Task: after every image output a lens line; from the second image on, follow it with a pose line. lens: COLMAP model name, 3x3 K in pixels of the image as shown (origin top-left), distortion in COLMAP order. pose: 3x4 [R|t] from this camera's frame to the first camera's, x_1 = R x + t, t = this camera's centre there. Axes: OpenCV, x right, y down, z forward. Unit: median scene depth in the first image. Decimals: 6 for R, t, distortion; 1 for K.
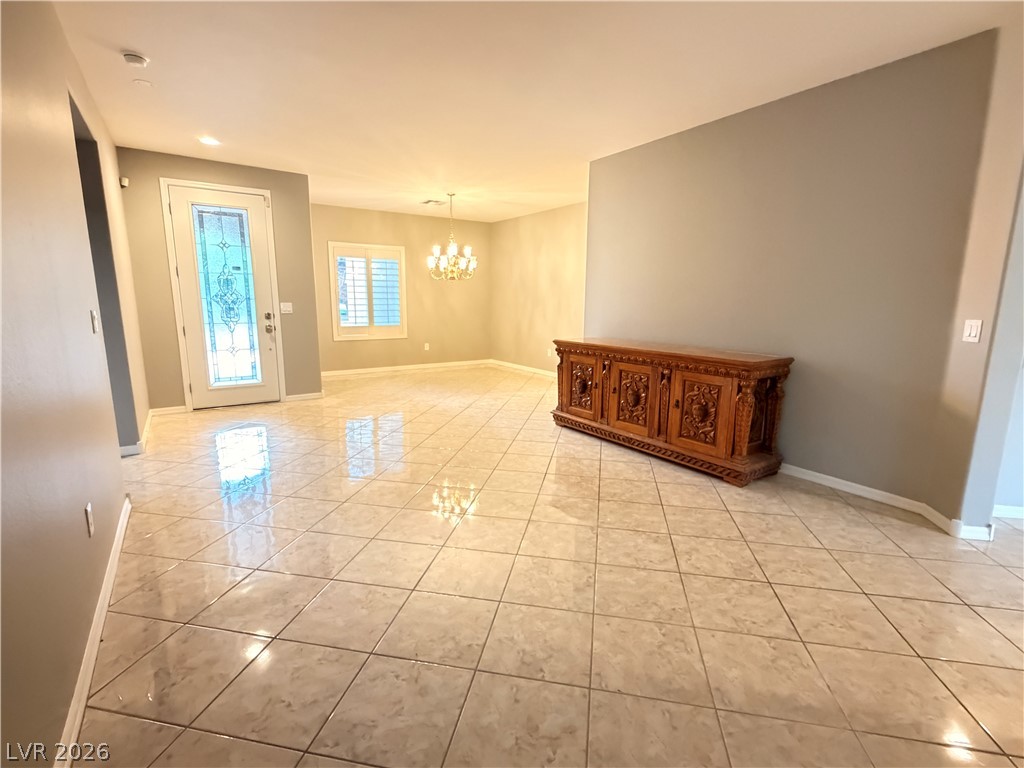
lens RADIAL K [[479.8, 0, 511.5], [0, 479.8, 385.7], [0, 0, 1]] dist [-0.003572, 0.000780]
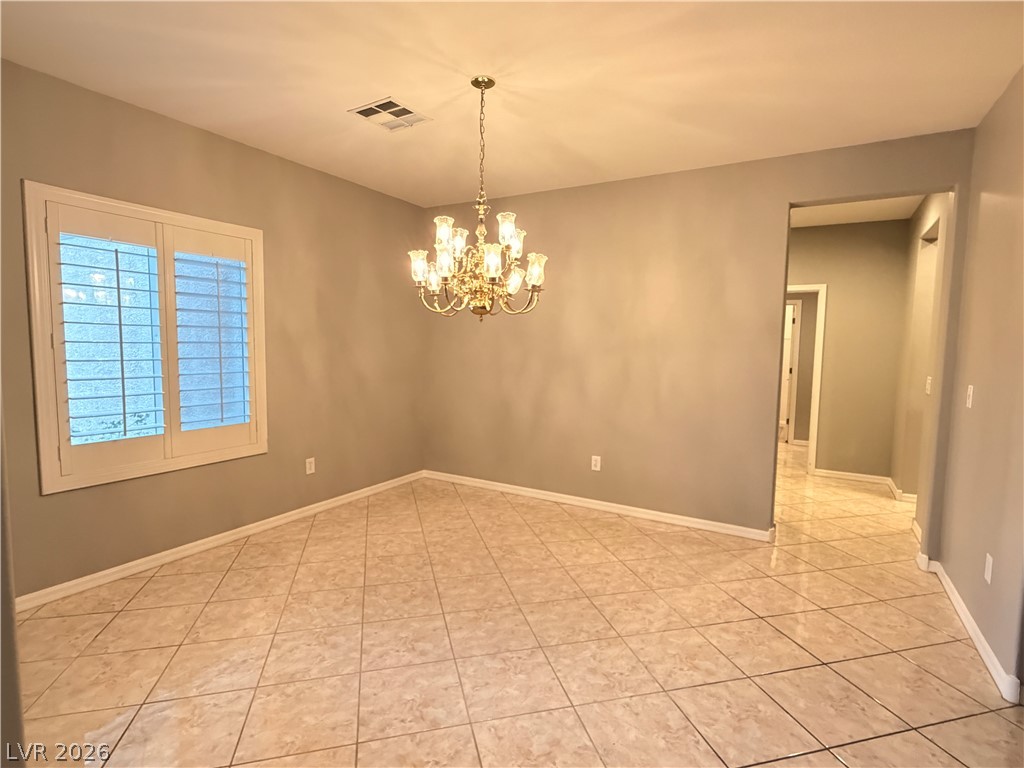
lens RADIAL K [[517.7, 0, 514.4], [0, 517.7, 386.5], [0, 0, 1]] dist [-0.002035, 0.000230]
pose [[0.900767, -0.030399, 0.433237, -0.322587], [0.069555, 0.994769, -0.074816, -0.159282], [-0.428697, 0.097526, 0.898169, 0.756359]]
